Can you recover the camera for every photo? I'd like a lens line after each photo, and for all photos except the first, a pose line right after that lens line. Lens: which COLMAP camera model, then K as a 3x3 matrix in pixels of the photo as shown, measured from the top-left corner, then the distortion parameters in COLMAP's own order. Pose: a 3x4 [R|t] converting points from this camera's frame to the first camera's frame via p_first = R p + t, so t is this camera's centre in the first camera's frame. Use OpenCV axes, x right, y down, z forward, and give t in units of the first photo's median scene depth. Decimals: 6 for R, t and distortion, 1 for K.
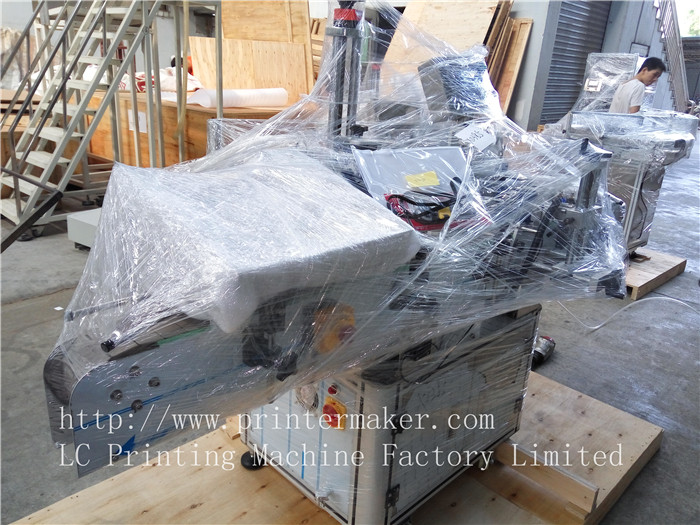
lens RADIAL K [[555.0, 0, 350.0], [0, 555.0, 262.5], [0, 0, 1]] dist [0.059906, -0.029882]
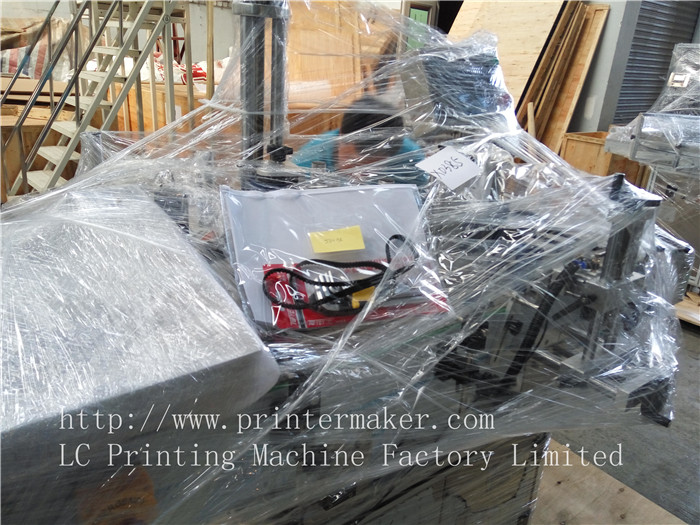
lens RADIAL K [[555.0, 0, 350.0], [0, 555.0, 262.5], [0, 0, 1]] dist [0.059906, -0.029882]
pose [[0.992519, 0.046852, -0.112745, 0.132109], [-0.045274, 0.998838, 0.016520, -0.081484], [0.113388, -0.011292, 0.993487, 0.223137]]
